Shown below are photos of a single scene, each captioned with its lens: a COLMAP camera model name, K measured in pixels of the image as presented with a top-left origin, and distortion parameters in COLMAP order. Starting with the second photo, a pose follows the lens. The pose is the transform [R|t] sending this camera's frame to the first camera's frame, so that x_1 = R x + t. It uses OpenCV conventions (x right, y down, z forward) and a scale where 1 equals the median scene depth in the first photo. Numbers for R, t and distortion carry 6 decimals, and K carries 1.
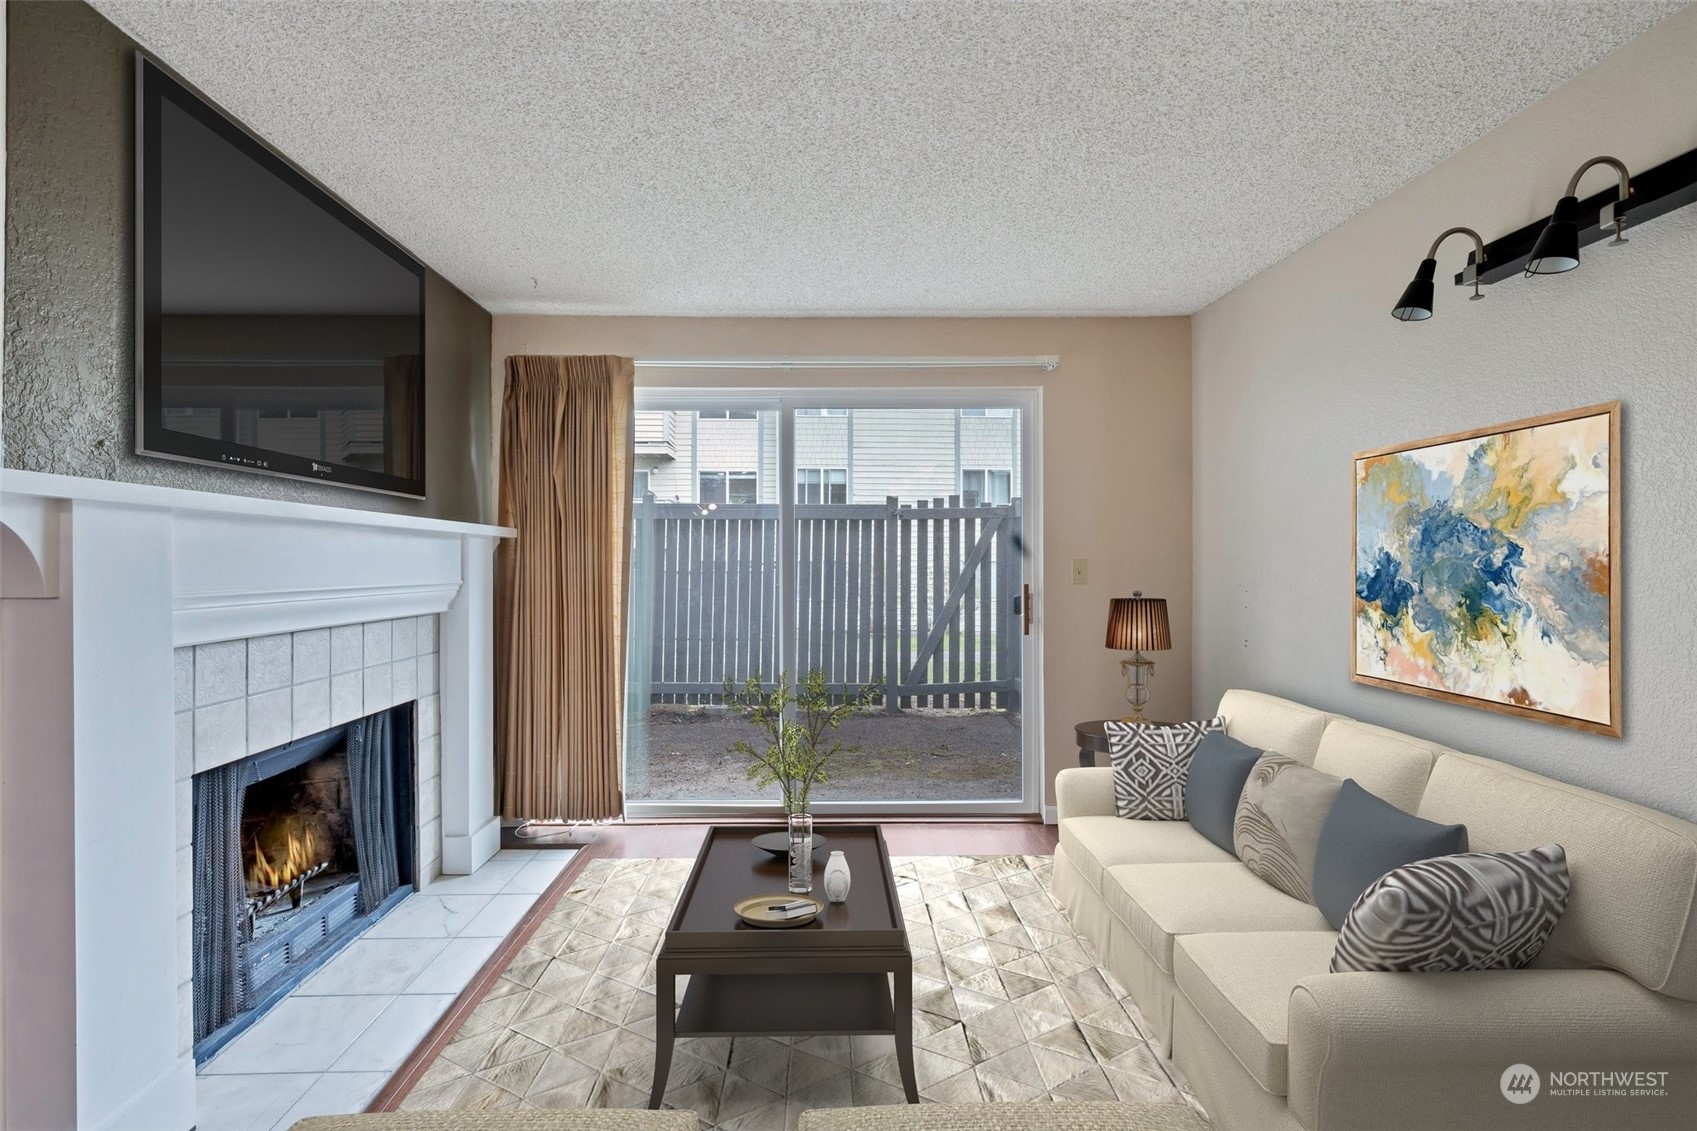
lens RADIAL K [[724.5, 0, 847.7], [0, 724.5, 570.3], [0, 0, 1]] dist [-0.001736, 0.000074]
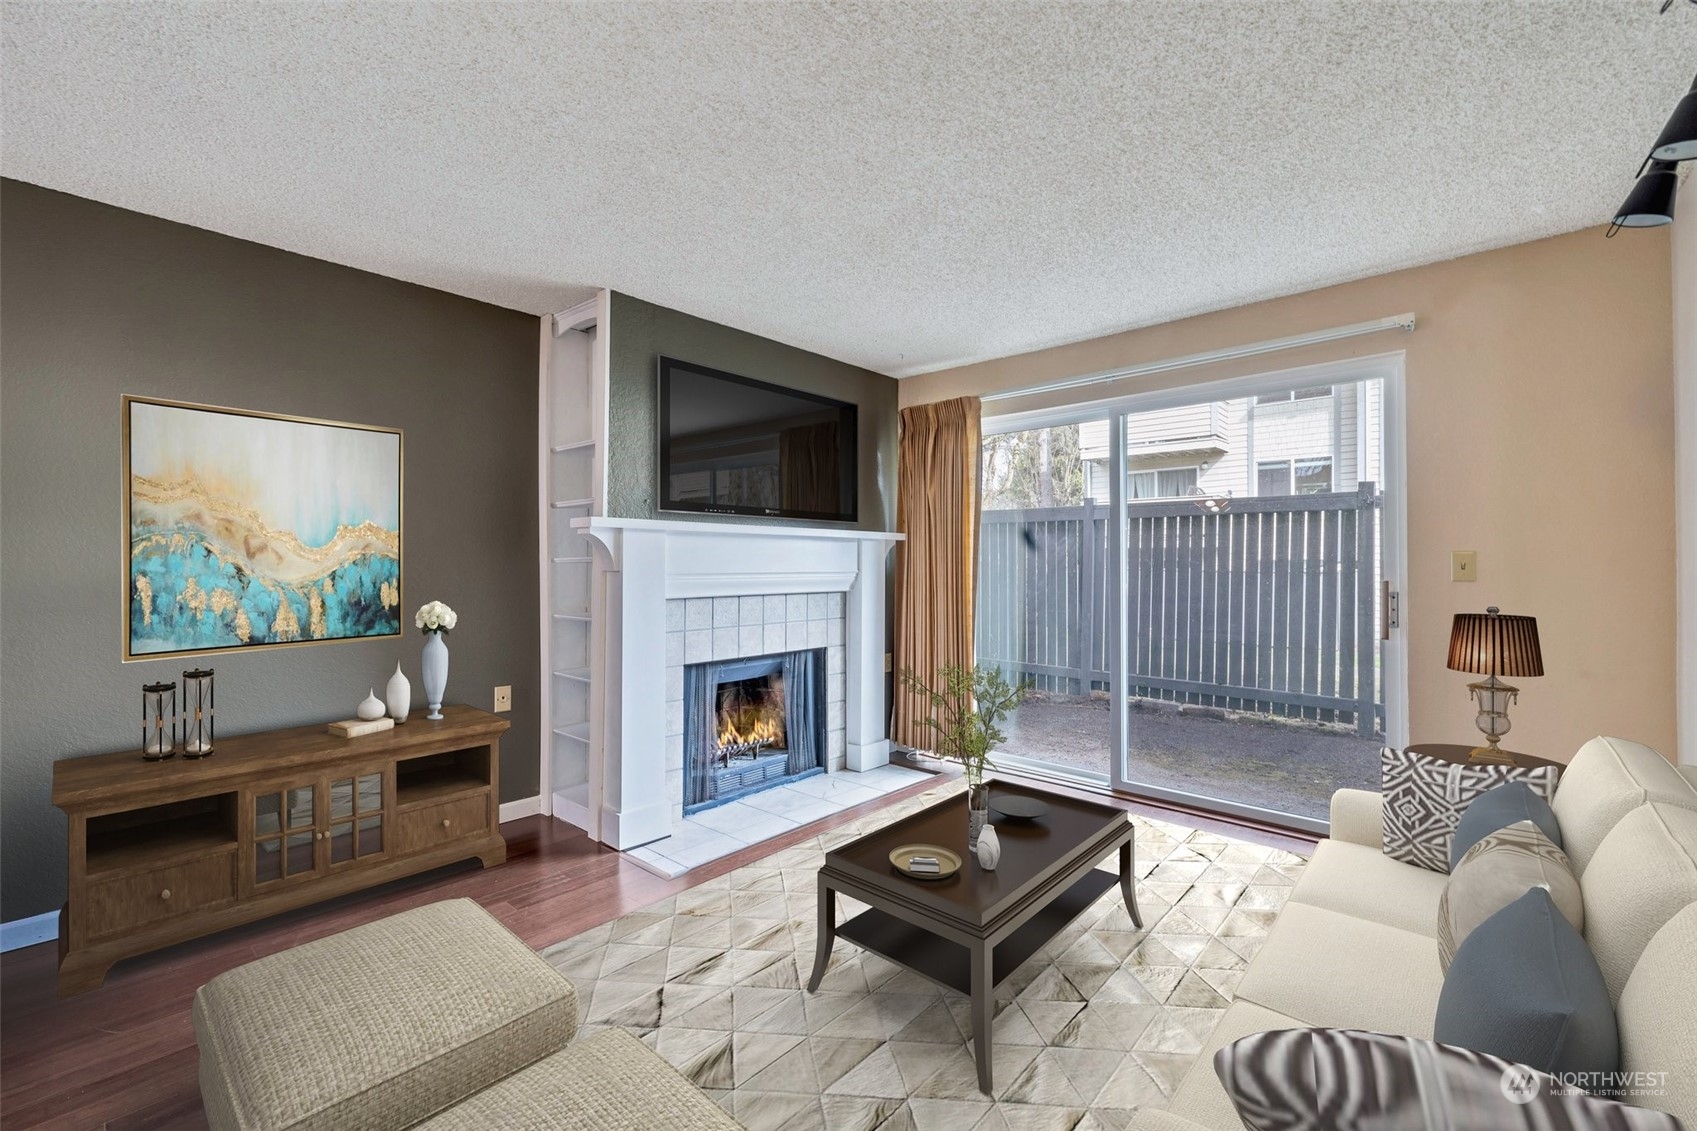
lens RADIAL K [[706.9, 0, 846.8], [0, 706.9, 563.2], [0, 0, 1]] dist [0.000683, 0.000200]
pose [[0.716167, 0.010859, -0.697845, 0.459994], [-0.015379, 0.999882, -0.000224, 0.000860], [0.697760, 0.010893, 0.716249, -0.041556]]
